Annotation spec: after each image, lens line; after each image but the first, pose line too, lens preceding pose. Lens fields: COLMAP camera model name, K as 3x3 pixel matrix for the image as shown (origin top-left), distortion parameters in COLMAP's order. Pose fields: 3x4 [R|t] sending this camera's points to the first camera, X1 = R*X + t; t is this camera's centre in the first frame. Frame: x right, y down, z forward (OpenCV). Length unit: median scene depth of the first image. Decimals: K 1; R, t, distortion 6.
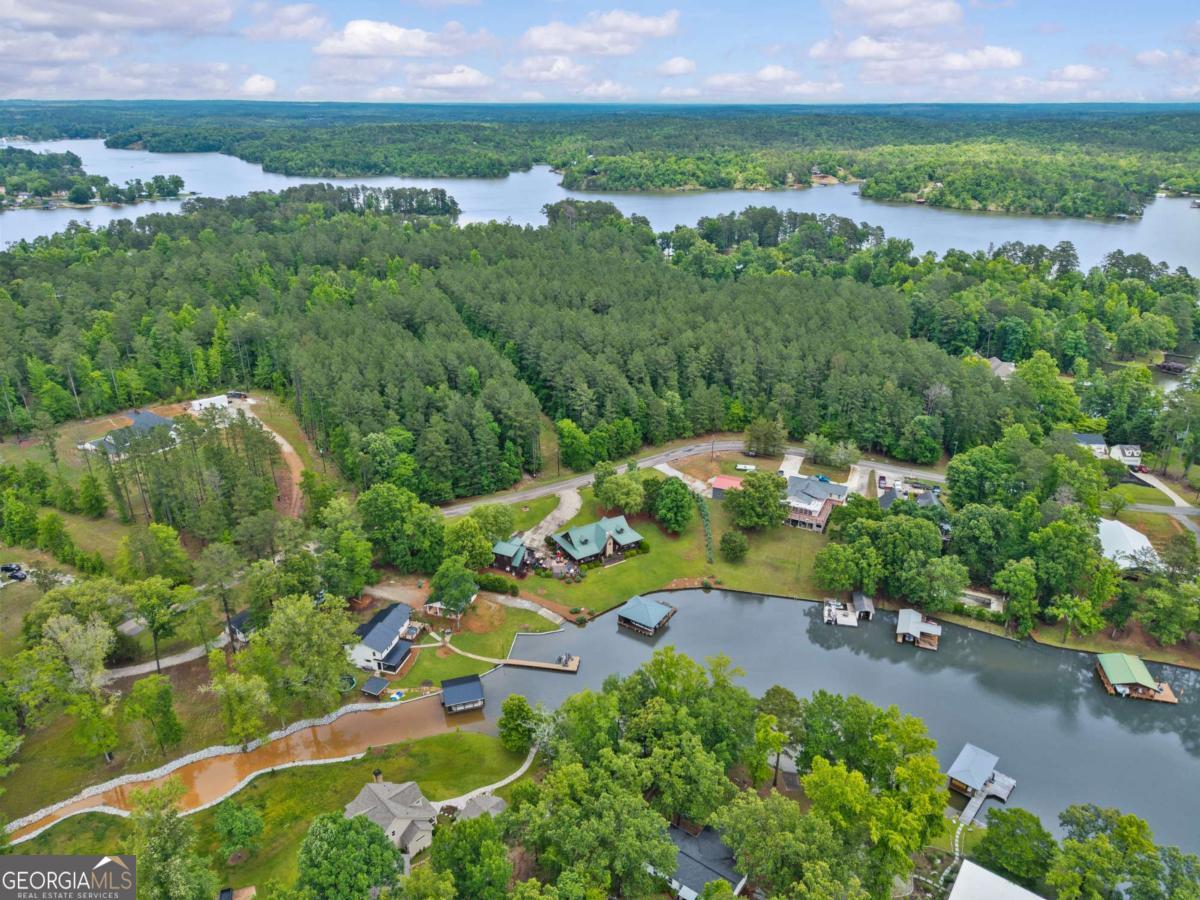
lens RADIAL K [[807.5, 0, 603.1], [0, 807.5, 448.3], [0, 0, 1]] dist [0.026322, -0.021581]
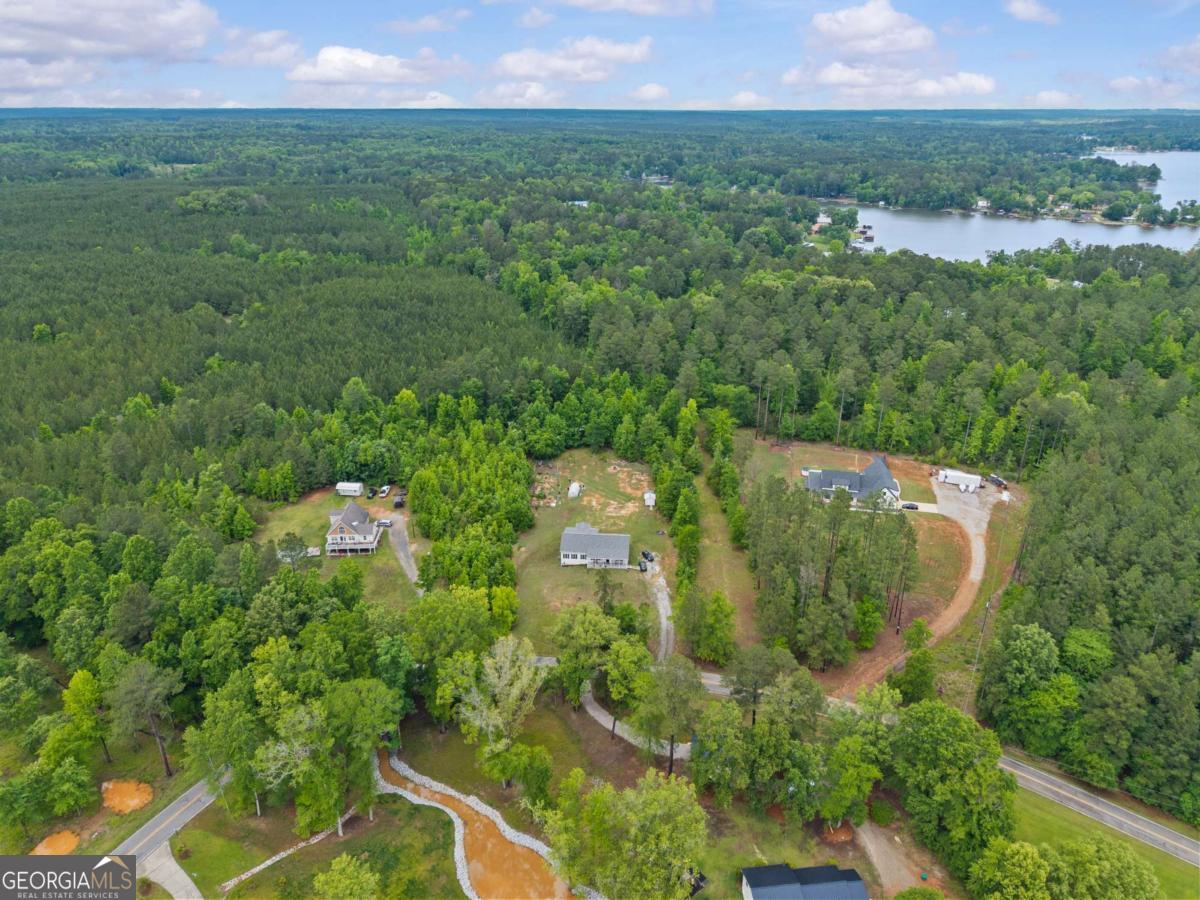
lens RADIAL K [[807.5, 0, 588.2], [0, 807.5, 453.3], [0, 0, 1]] dist [0.026322, -0.021581]
pose [[0.395934, 0.360488, -0.844562, 0.053731], [-0.364220, 0.905933, 0.215935, -0.101564], [0.842959, 0.222110, 0.489987, 0.215835]]
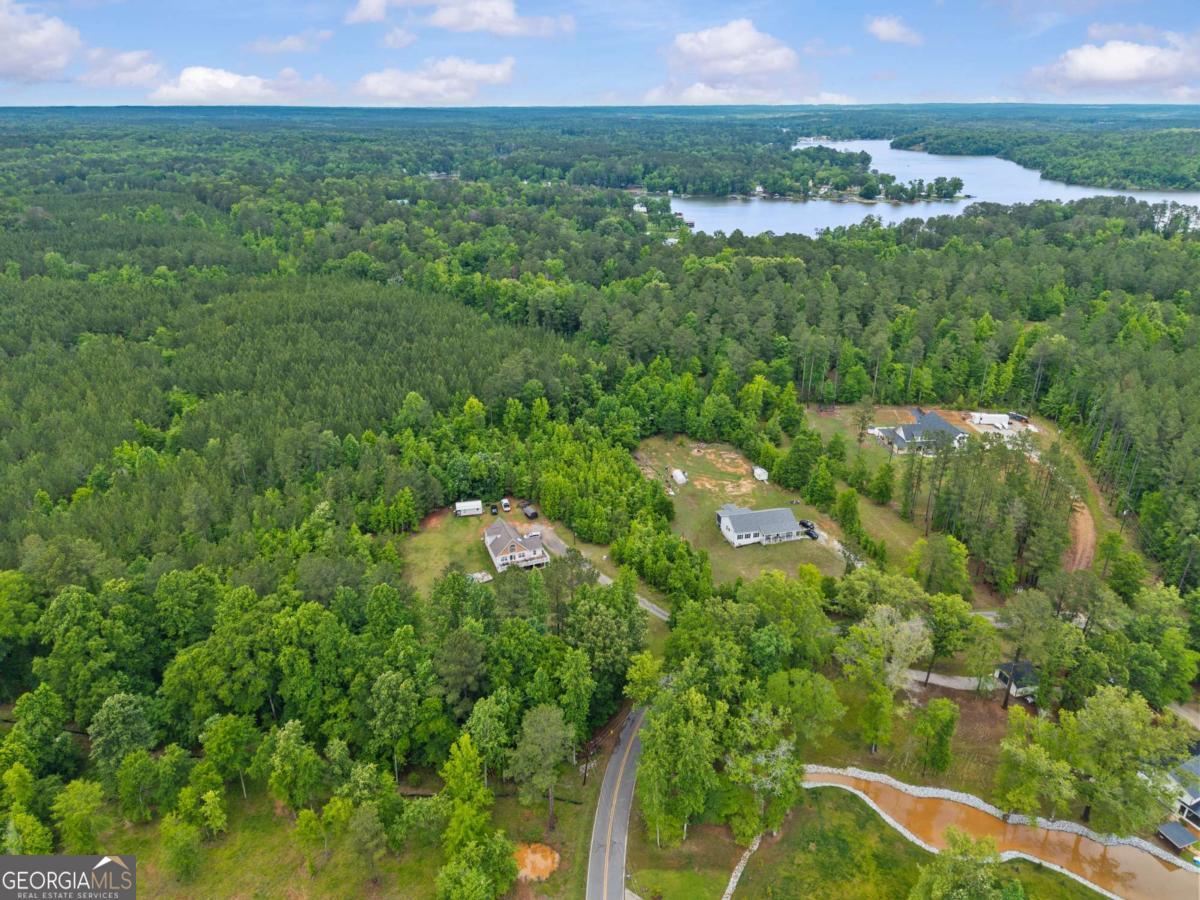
lens RADIAL K [[807.5, 0, 599.6], [0, 807.5, 450.3], [0, 0, 1]] dist [0.026322, -0.021581]
pose [[0.672258, 0.288599, -0.681748, -0.106478], [-0.289428, 0.950050, 0.116778, 0.001147], [0.681396, 0.118812, 0.722207, -0.009347]]
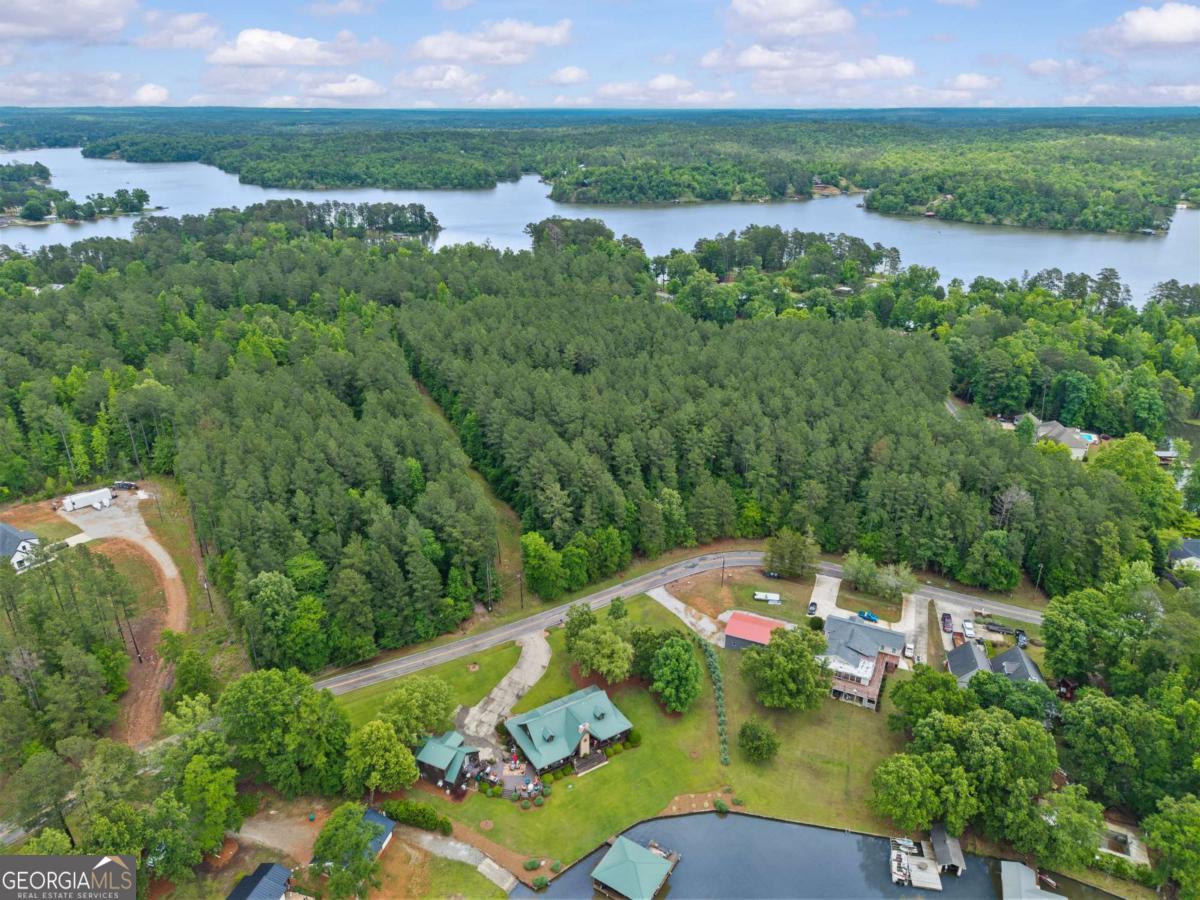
lens RADIAL K [[807.5, 0, 611.0], [0, 807.5, 448.5], [0, 0, 1]] dist [0.026322, -0.021581]
pose [[0.999869, -0.009093, 0.013365, 0.014480], [0.009162, 0.999945, -0.005119, -0.081152], [-0.013318, 0.005241, 0.999898, 0.165573]]
